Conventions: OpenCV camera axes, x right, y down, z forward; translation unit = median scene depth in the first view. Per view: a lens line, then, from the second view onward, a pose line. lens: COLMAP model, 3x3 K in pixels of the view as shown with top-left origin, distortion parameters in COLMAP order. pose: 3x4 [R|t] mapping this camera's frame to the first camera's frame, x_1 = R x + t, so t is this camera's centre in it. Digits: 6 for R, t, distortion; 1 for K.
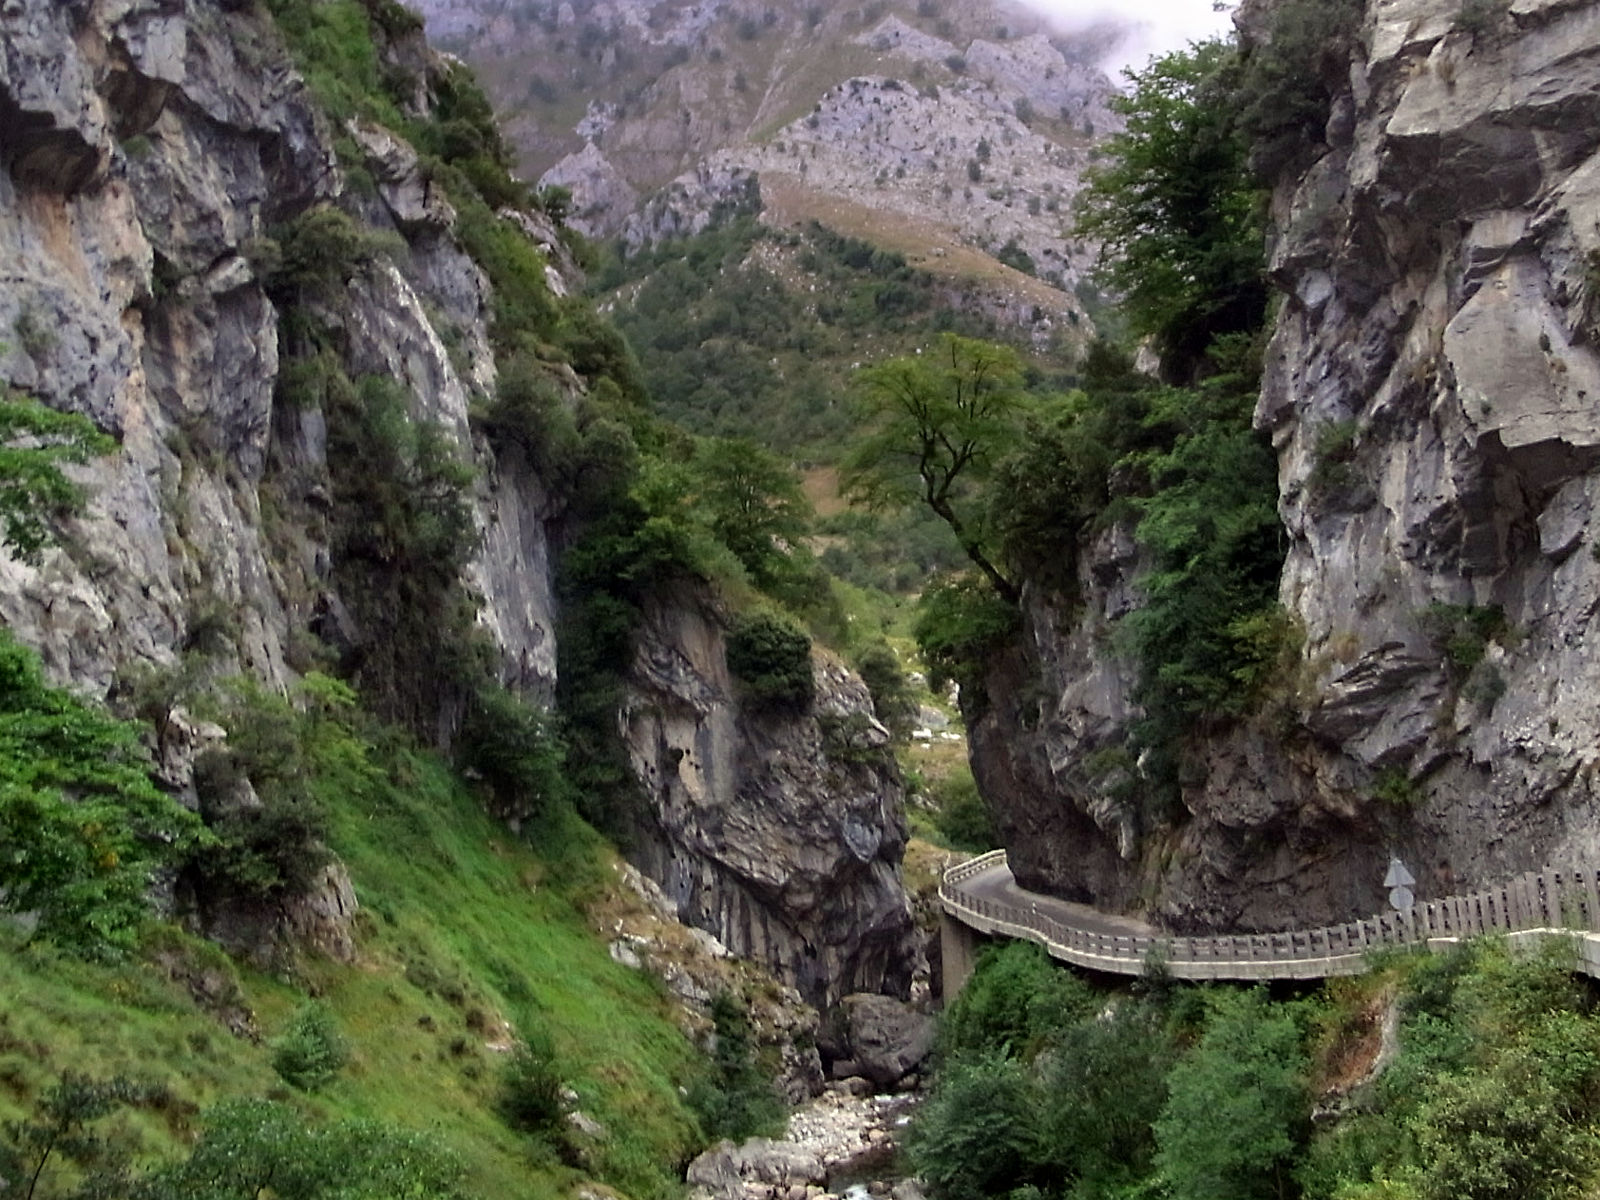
lens RADIAL K [[2075.5, 0, 863.4], [0, 2075.5, 473.9], [0, 0, 1]] dist [-0.100174, 0.097321]
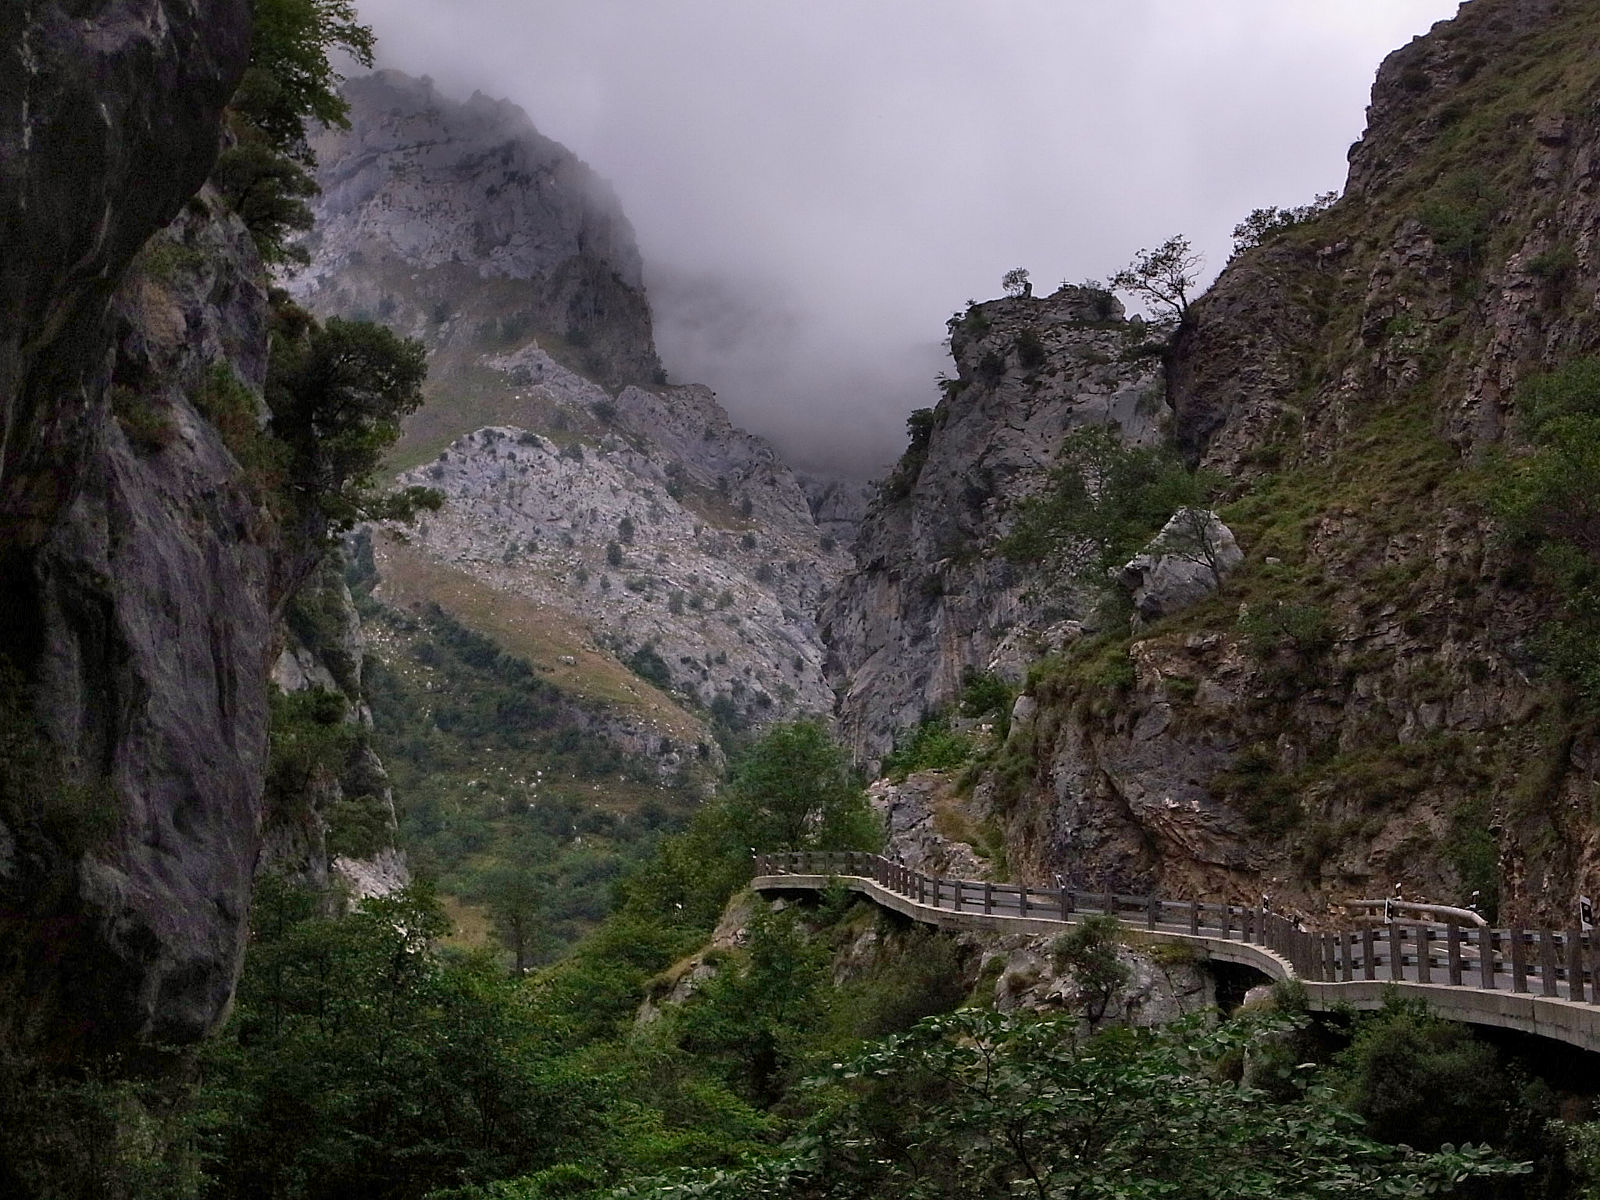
lens RADIAL K [[3097.4, 0, 800.0], [0, 3097.4, 600.0], [0, 0, 1]] dist [0.055326, 0.039559]
pose [[0.988311, 0.093391, 0.120496, -0.225423], [-0.085457, 0.993920, -0.069423, -0.329170], [-0.126247, 0.058314, 0.990283, -2.865033]]
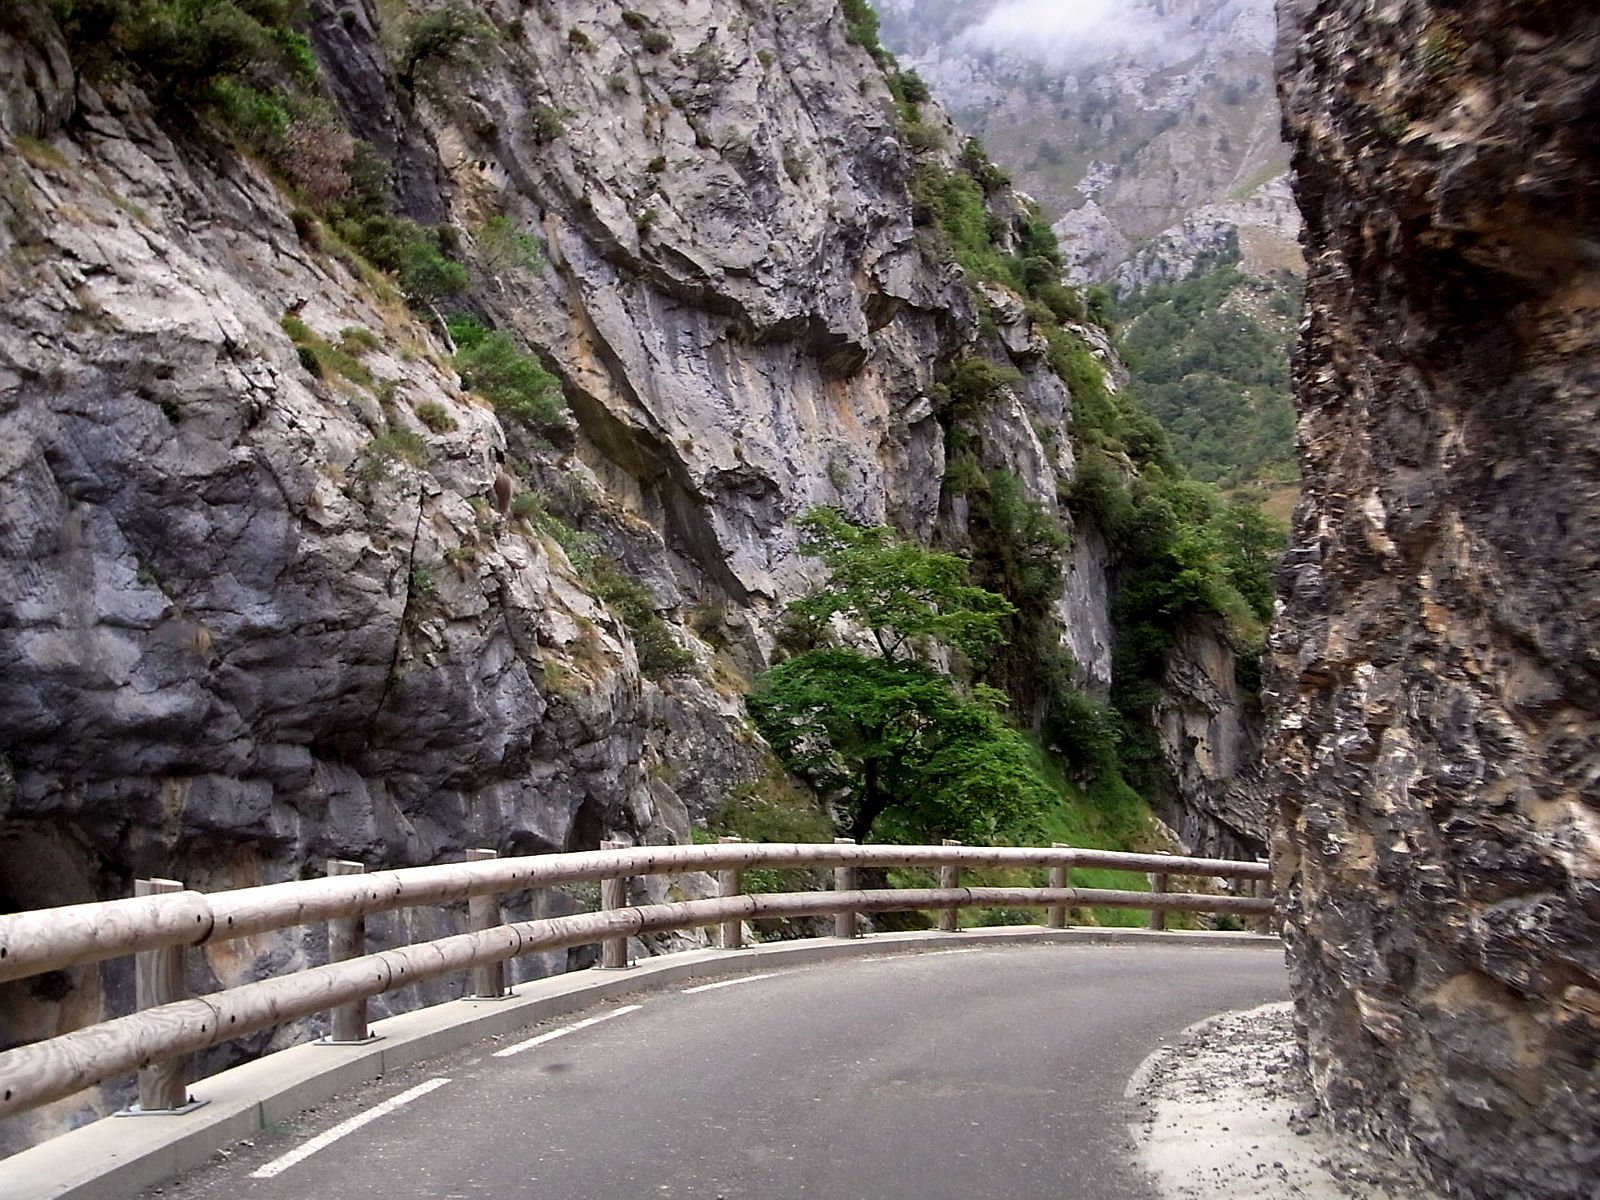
lens RADIAL K [[1765.7, 0, 769.6], [0, 1765.7, 638.7], [0, 0, 1]] dist [-0.098649, 0.193367]
pose [[0.954545, 0.049488, -0.293930, -0.017505], [-0.022387, 0.995239, 0.094863, -0.032130], [0.297225, -0.083971, 0.951108, -0.164713]]
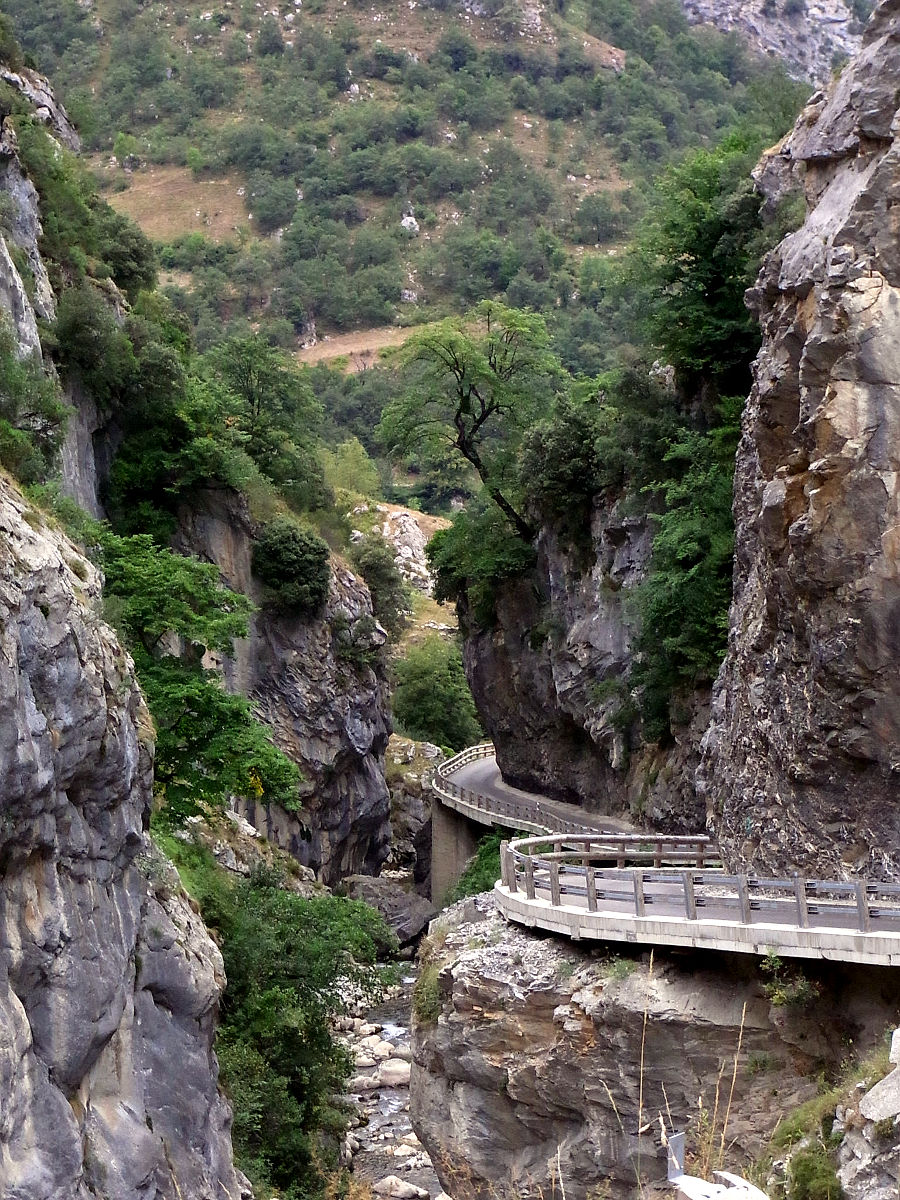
lens RADIAL K [[3165.1, 0, 450.0], [0, 3165.1, 600.0], [0, 0, 1]] dist [0.174761, -0.837207]
pose [[0.994188, 0.047196, 0.096766, -0.108609], [-0.060975, 0.987583, 0.144782, -0.122746], [-0.088731, -0.149841, 0.984720, -0.565740]]
